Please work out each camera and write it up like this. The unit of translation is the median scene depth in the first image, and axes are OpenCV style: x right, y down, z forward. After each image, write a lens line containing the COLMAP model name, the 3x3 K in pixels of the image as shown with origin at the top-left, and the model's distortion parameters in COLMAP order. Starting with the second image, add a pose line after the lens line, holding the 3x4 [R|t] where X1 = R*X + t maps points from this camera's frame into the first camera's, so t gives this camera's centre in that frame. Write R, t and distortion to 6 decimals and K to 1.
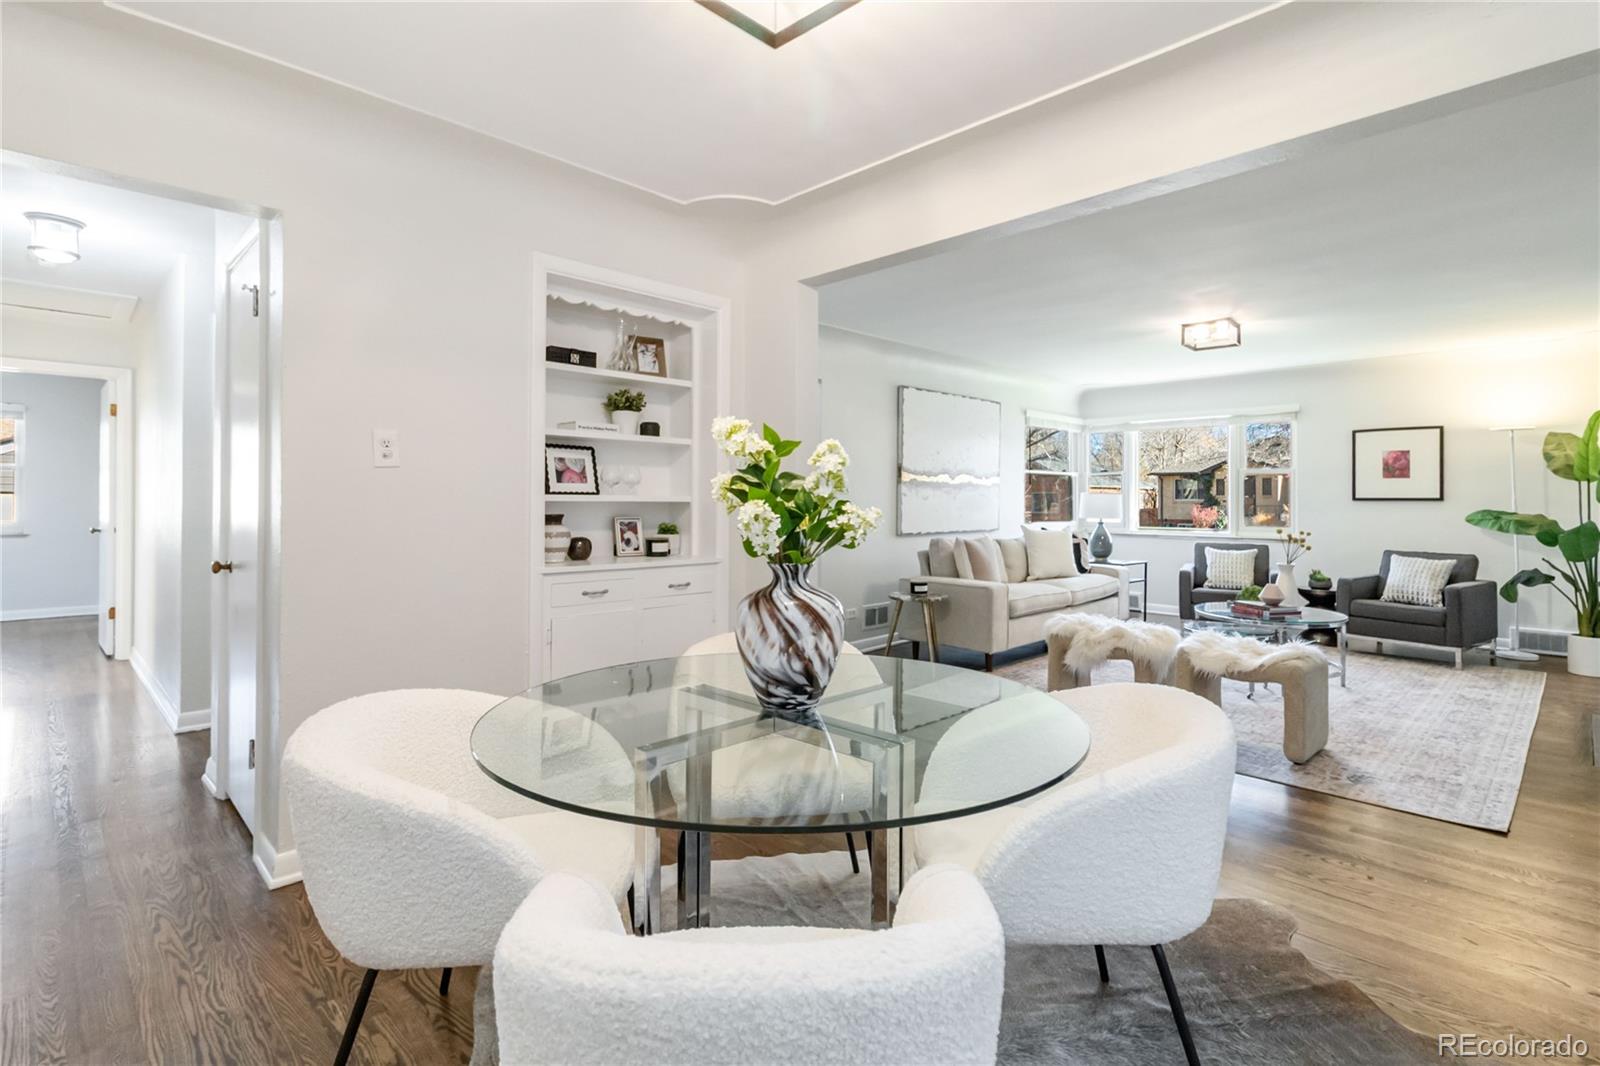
lens RADIAL K [[752.9, 0, 808.3], [0, 752.9, 493.2], [0, 0, 1]] dist [0.001310, 0.001602]
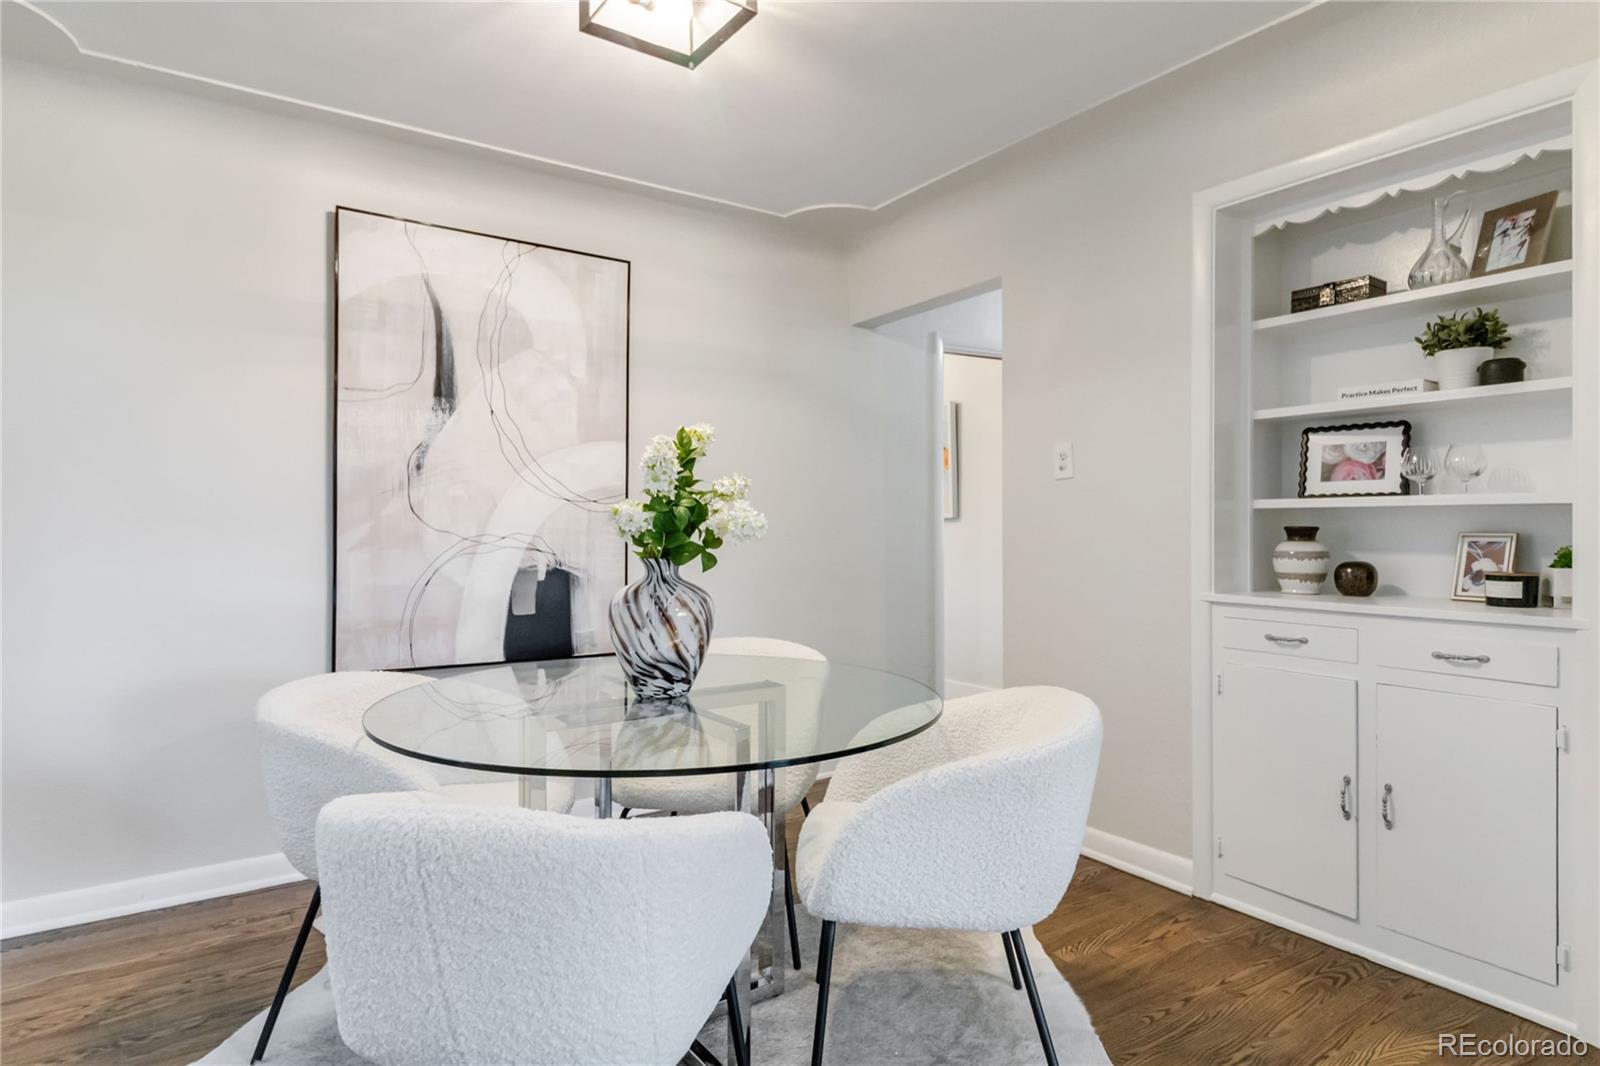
lens RADIAL K [[882.7, 0, 802.9], [0, 882.7, 529.4], [0, 0, 1]] dist [-0.001109, -0.000294]
pose [[-0.176014, -0.000158, -0.984388, 0.306799], [0.012349, 0.999921, -0.002369, 0.014537], [0.984310, -0.012574, -0.175998, 0.370222]]
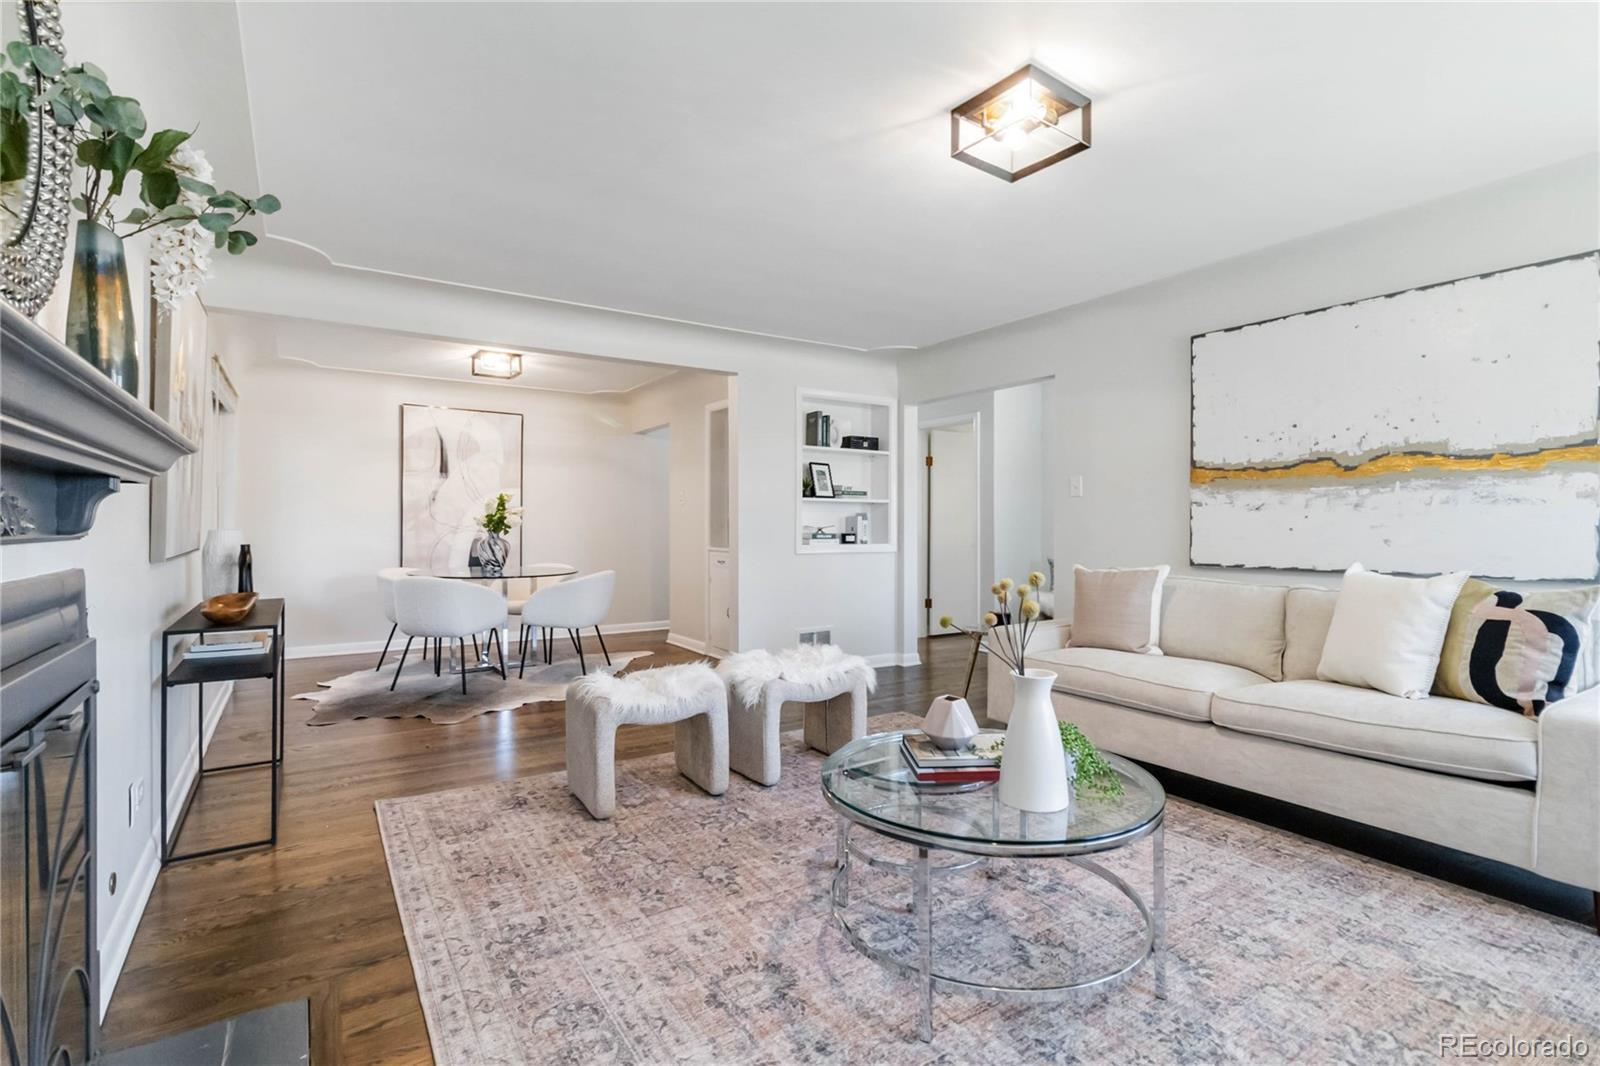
lens RADIAL K [[752.9, 0, 804.9], [0, 752.9, 534.0], [0, 0, 1]] dist [0.001310, 0.001602]
pose [[-0.185299, 0.007824, -0.982651, 0.873205], [0.006078, 0.999958, 0.006816, 0.022947], [0.982663, -0.004709, -0.185339, 0.835374]]
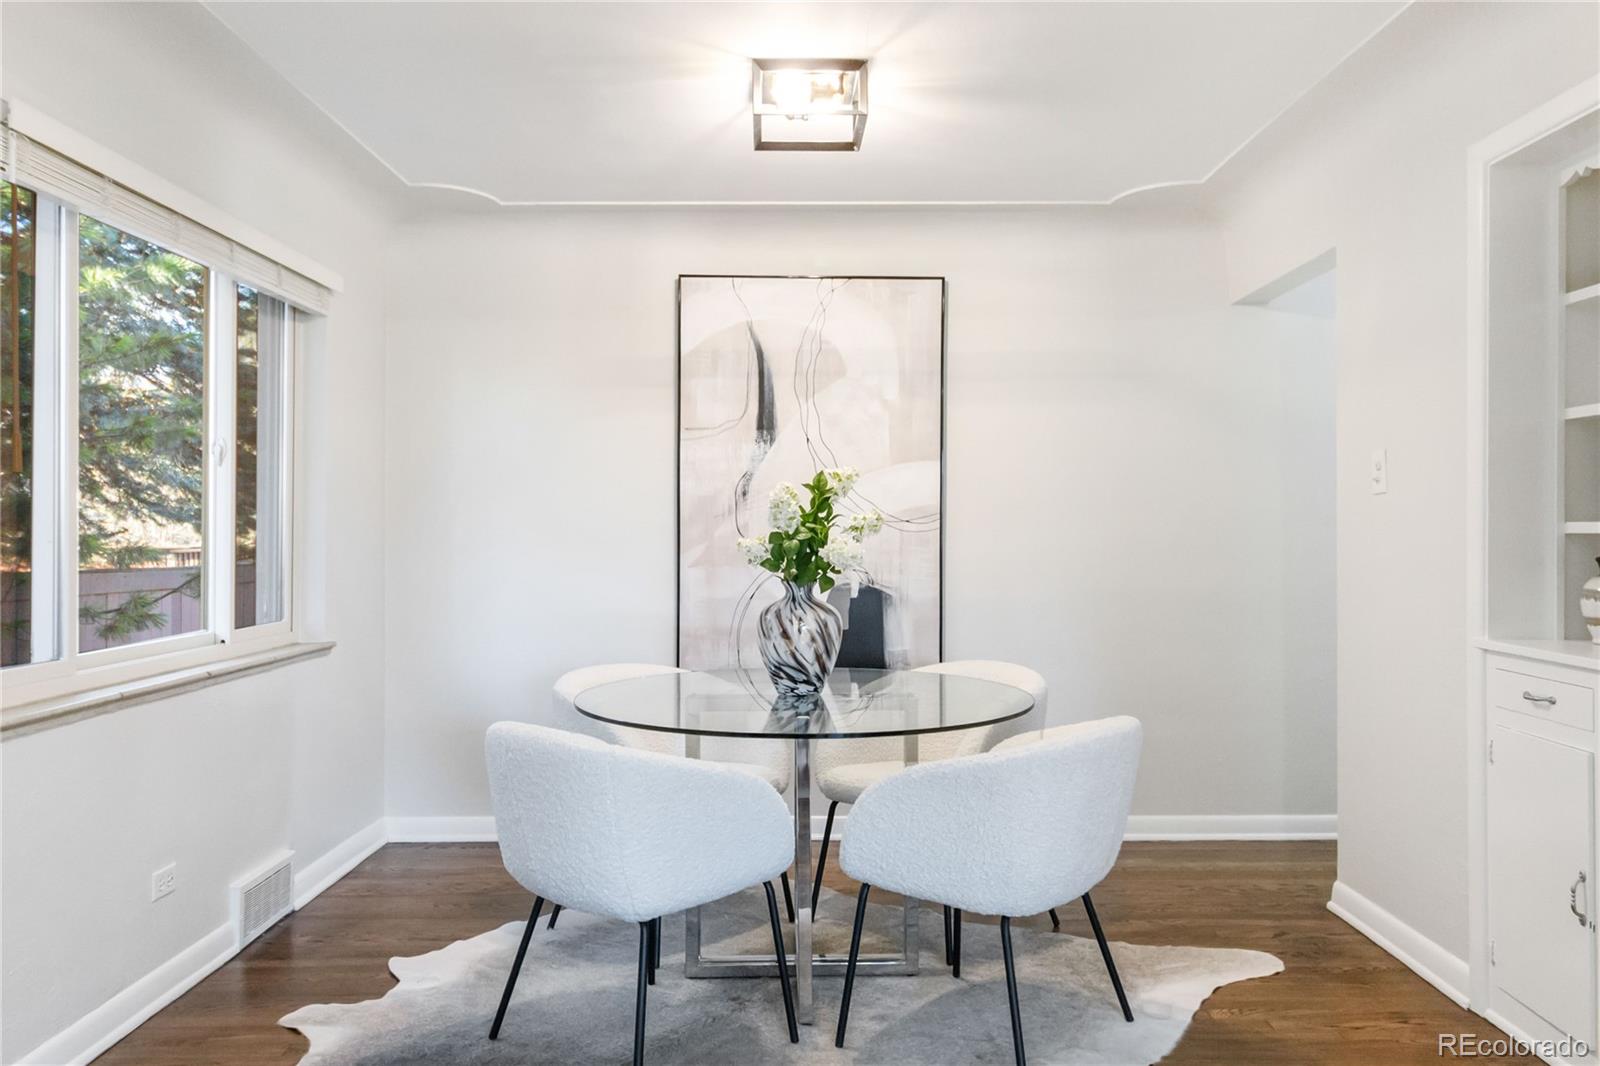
lens RADIAL K [[1219.6, 0, 815.8], [0, 1219.6, 527.9], [0, 0, 1]] dist [0.002428, -0.008038]
pose [[-0.694235, -0.002085, -0.719746, 0.382645], [0.008724, 0.999898, -0.011311, 0.006169], [0.719696, -0.014132, -0.694146, 0.647847]]
